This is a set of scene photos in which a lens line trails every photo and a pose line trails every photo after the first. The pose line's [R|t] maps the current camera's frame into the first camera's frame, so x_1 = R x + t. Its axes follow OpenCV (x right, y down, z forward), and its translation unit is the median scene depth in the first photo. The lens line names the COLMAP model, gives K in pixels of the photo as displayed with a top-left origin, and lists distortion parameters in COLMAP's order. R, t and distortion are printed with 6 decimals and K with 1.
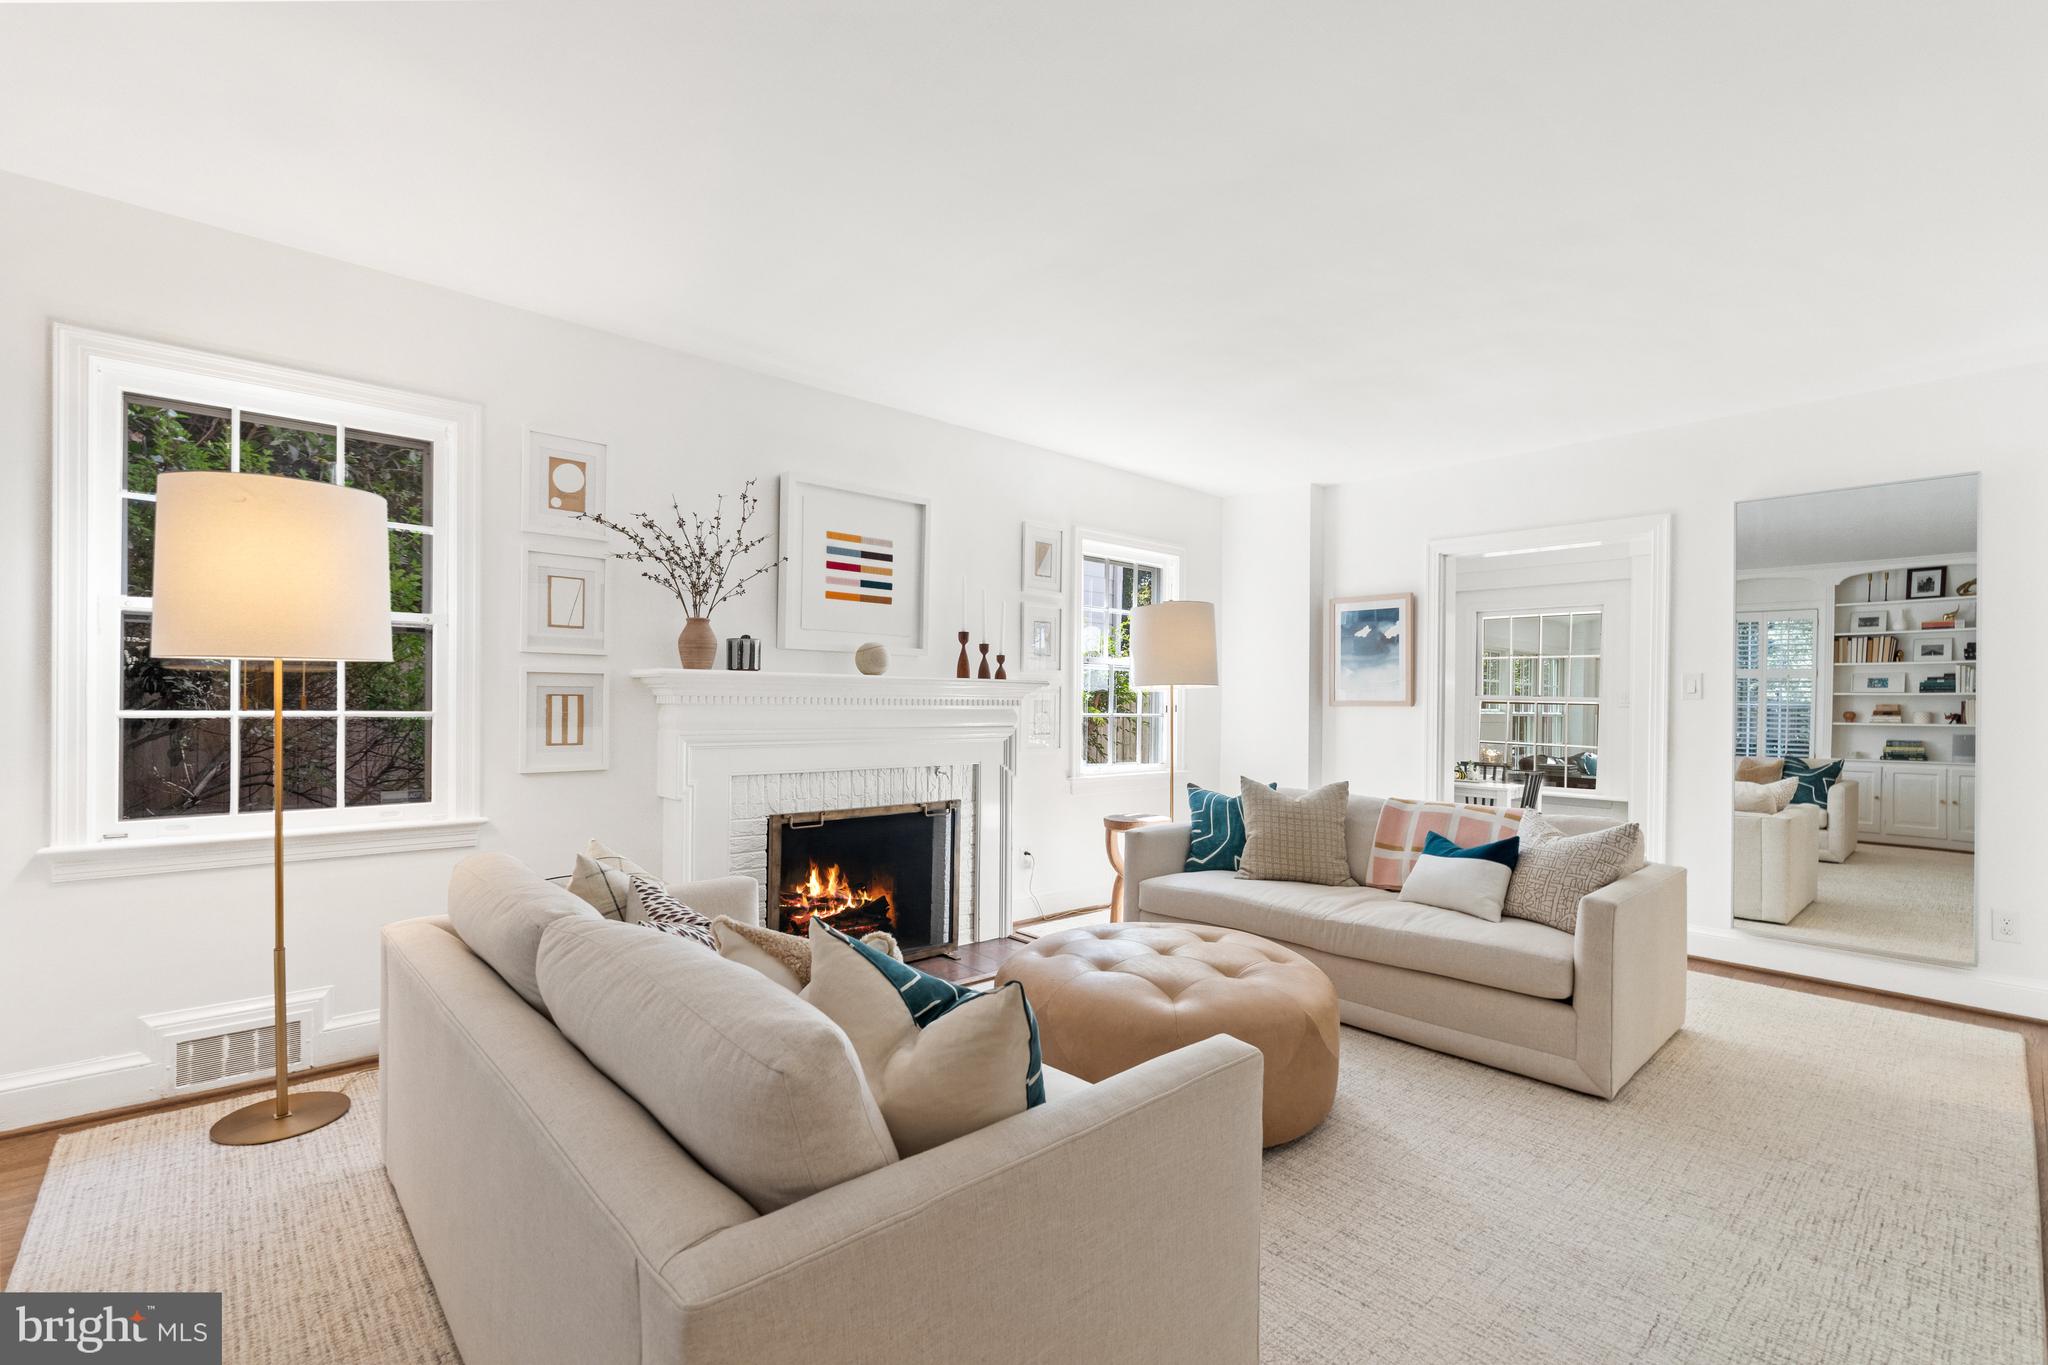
lens RADIAL K [[920.1, 0, 1024.0], [0, 920.1, 682.5], [0, 0, 1]] dist [-0.001241, -0.000292]
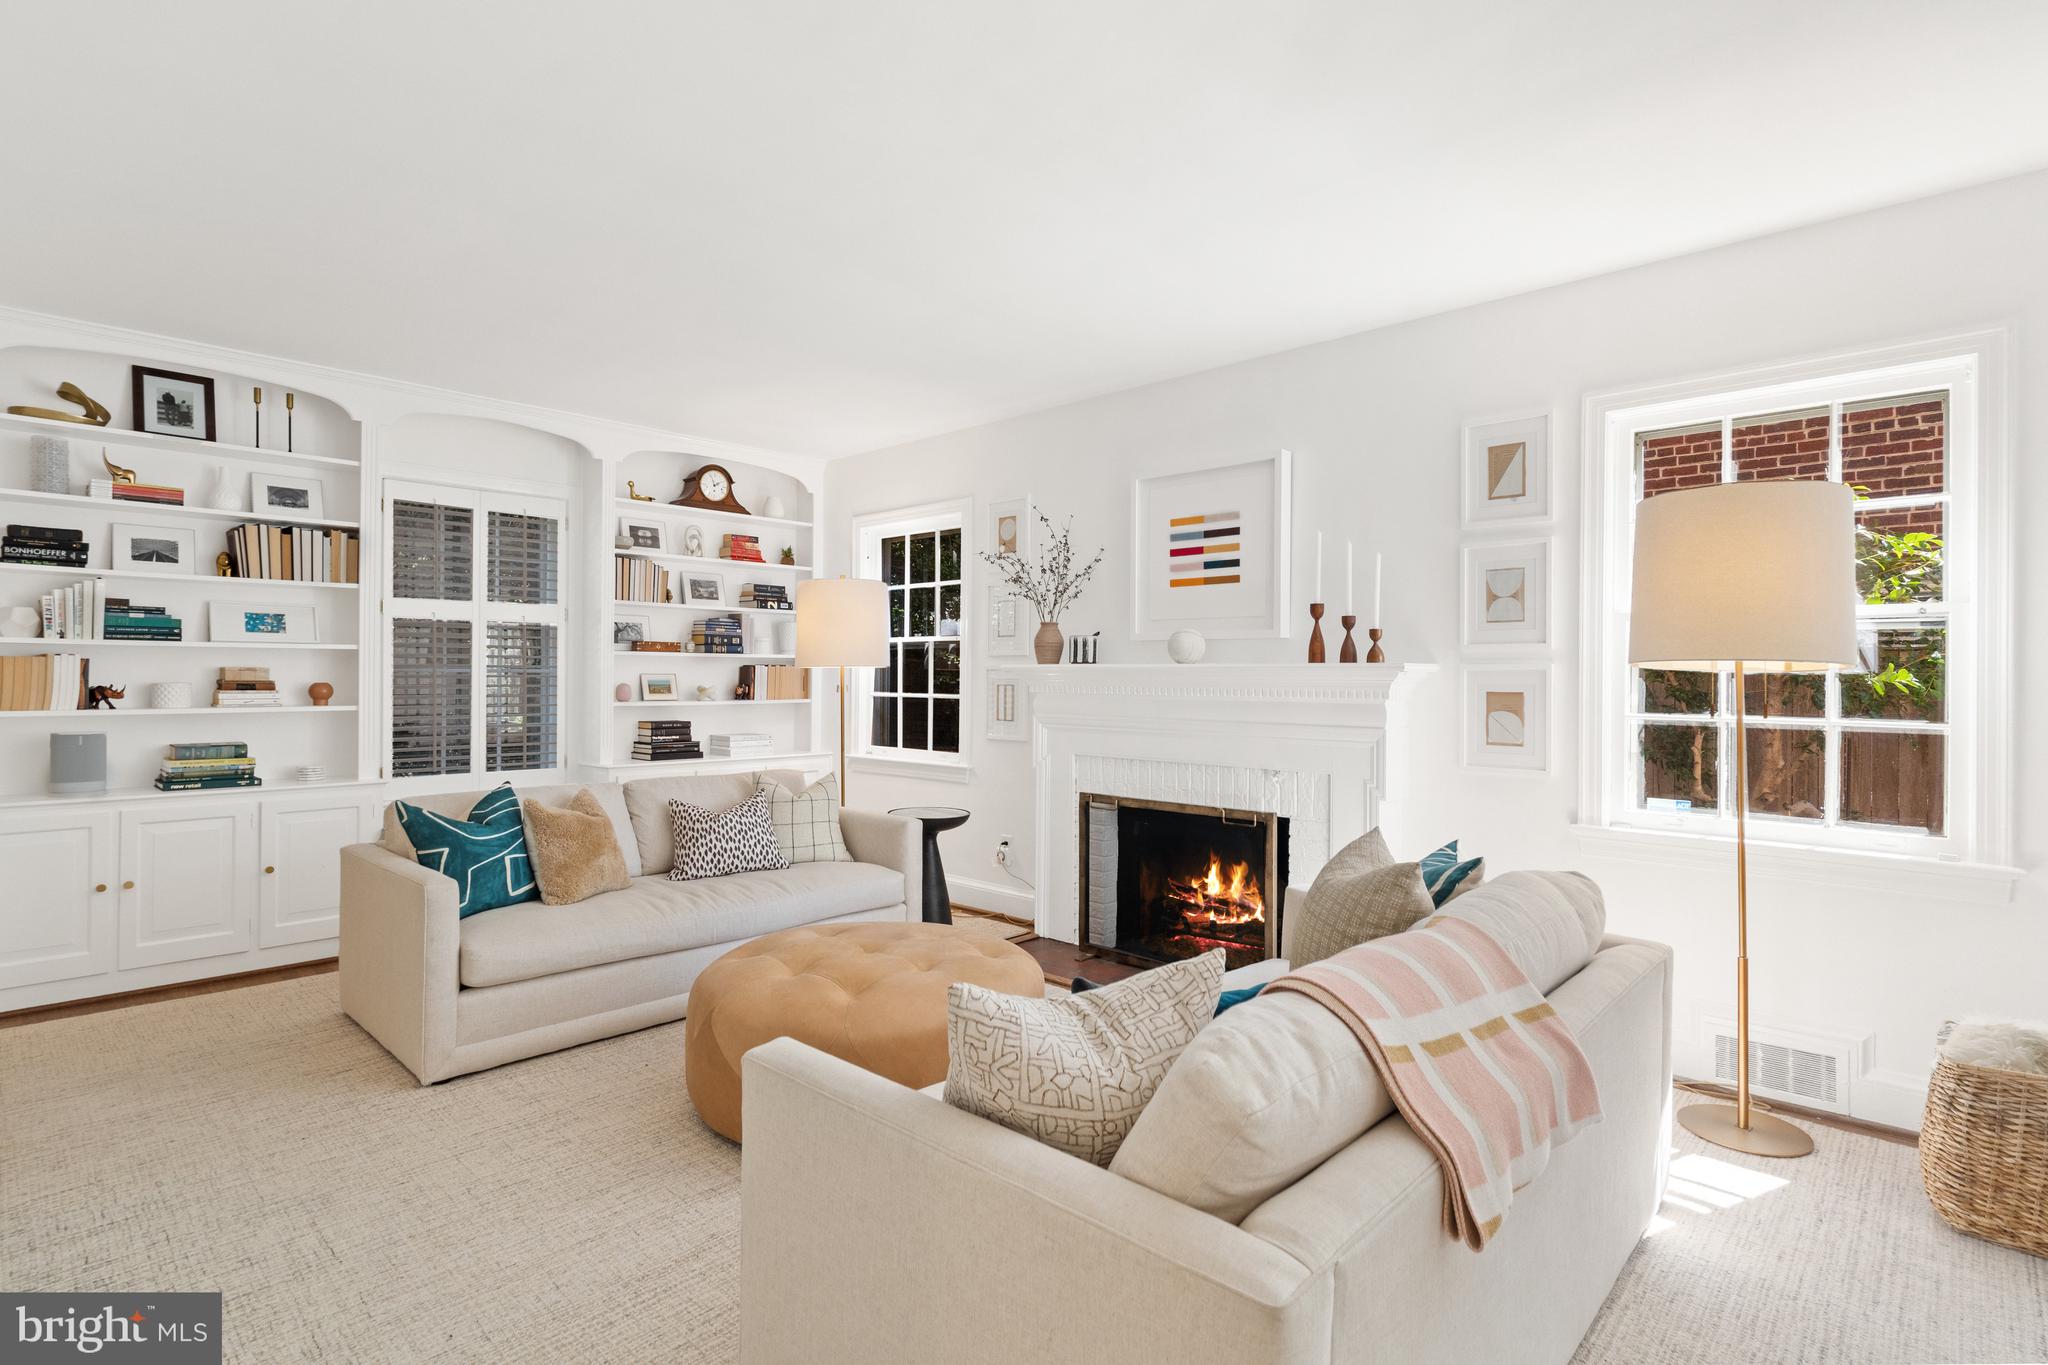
lens RADIAL K [[983.0, 0, 1024.0], [0, 983.0, 682.5], [0, 0, 1]] dist [-0.018135, 0.000437]
pose [[0.073480, -0.014082, -0.997197, 0.787038], [0.000966, 0.999901, -0.014049, 0.024780], [0.997296, 0.000069, 0.073486, 0.724811]]
